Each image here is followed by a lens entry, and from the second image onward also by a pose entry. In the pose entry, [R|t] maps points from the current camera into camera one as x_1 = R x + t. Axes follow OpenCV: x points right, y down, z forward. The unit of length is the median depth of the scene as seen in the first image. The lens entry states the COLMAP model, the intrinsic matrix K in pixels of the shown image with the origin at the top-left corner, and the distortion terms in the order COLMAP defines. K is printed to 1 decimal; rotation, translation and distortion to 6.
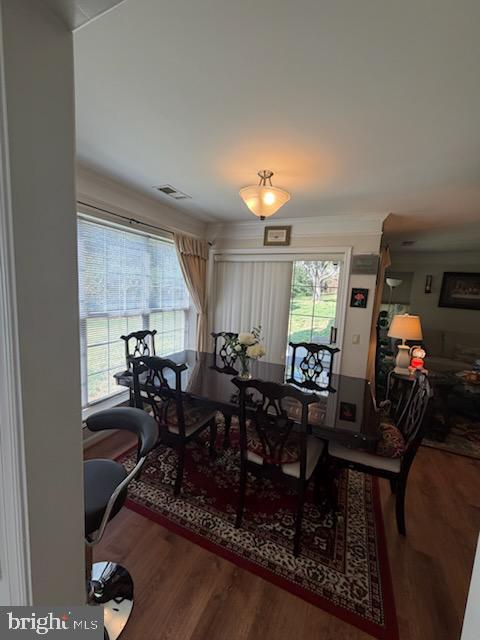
lens RADIAL K [[254.8, 0, 239.4], [0, 254.8, 318.3], [0, 0, 1]] dist [-0.000475, 0.000340]
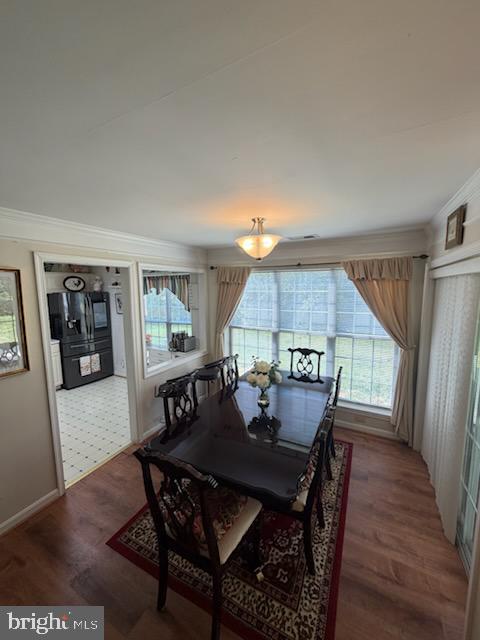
lens RADIAL K [[254.8, 0, 239.8], [0, 254.8, 317.9], [0, 0, 1]] dist [-0.000475, 0.000340]
pose [[-0.048707, 0.066383, -0.996605, 0.806221], [-0.108736, 0.991506, 0.071358, -0.143125], [0.992877, 0.111843, -0.041075, 0.665050]]
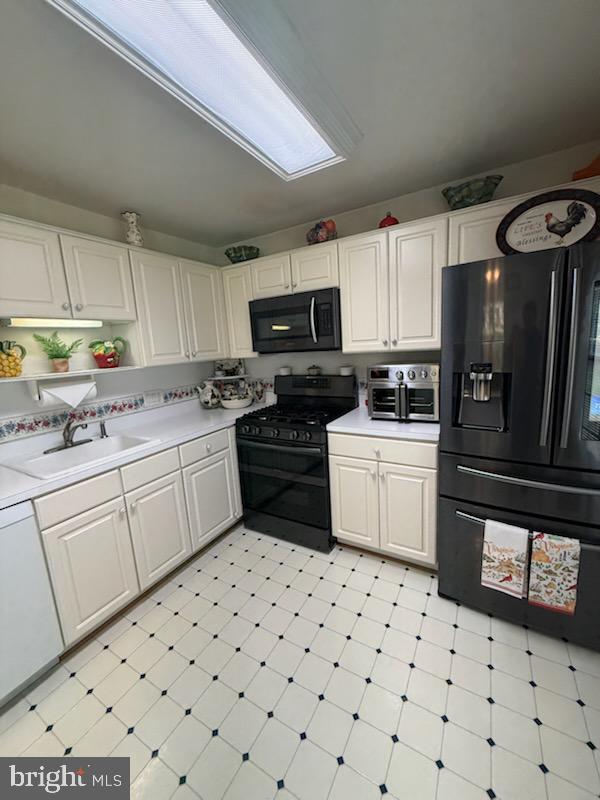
lens RADIAL K [[318.5, 0, 300.2], [0, 318.5, 396.5], [0, 0, 1]] dist [-0.000475, 0.000340]
pose [[-0.995712, -0.008154, 0.092147, -0.480724], [0.018273, 0.959143, 0.282330, -0.016047], [-0.090685, 0.282803, -0.954881, 0.091584]]
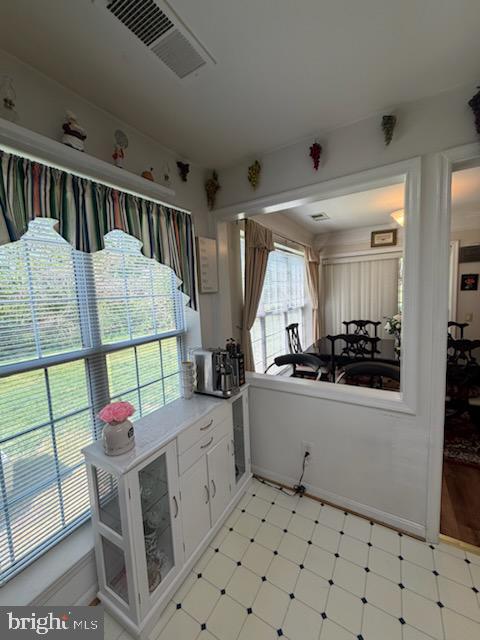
lens RADIAL K [[254.8, 0, 235.7], [0, 254.8, 317.2], [0, 0, 1]] dist [-0.000475, 0.000340]
pose [[0.989138, -0.082346, -0.121759, -0.482924], [0.080156, 0.996522, -0.022782, 0.022041], [0.123211, 0.012775, 0.992298, -0.314513]]
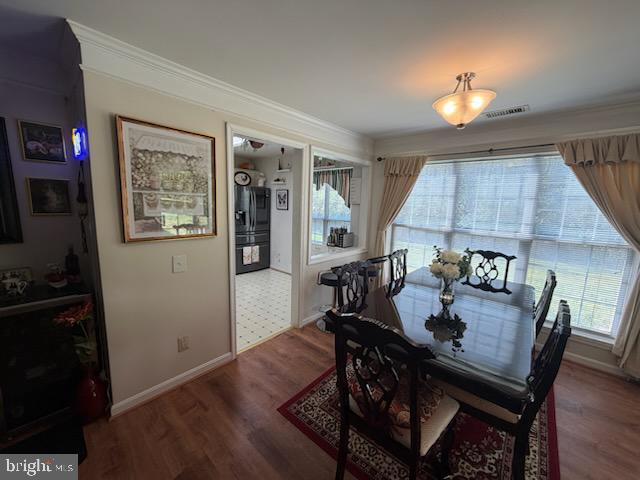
lens RADIAL K [[254.8, 0, 317.4], [0, 254.8, 240.2], [0, 0, 1]] dist [-0.000475, 0.000340]
pose [[-0.290658, 0.081053, -0.953388, 0.771528], [-0.155437, 0.979170, 0.130633, -0.019994], [0.944117, 0.186161, -0.272005, 0.561890]]
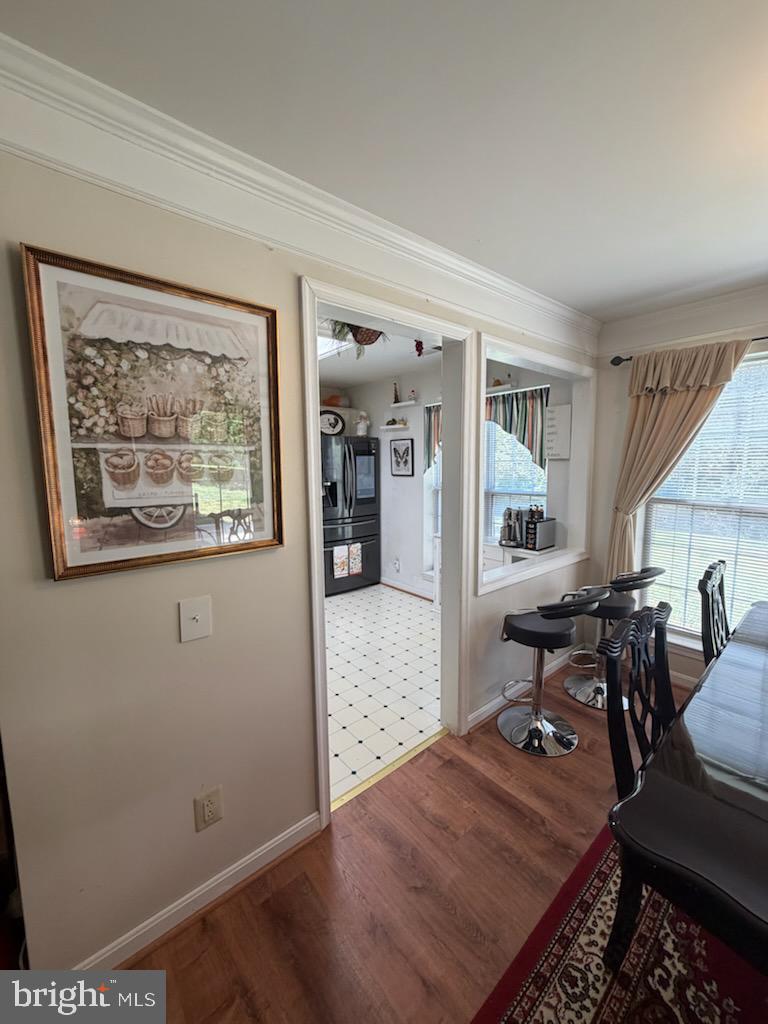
lens RADIAL K [[407.6, 0, 384.1], [0, 407.6, 507.8], [0, 0, 1]] dist [-0.000475, 0.000340]
pose [[-0.425344, 0.054553, -0.903386, 0.548401], [-0.114890, 0.986851, 0.113687, -0.006639], [0.897710, 0.152146, -0.413484, 0.396345]]
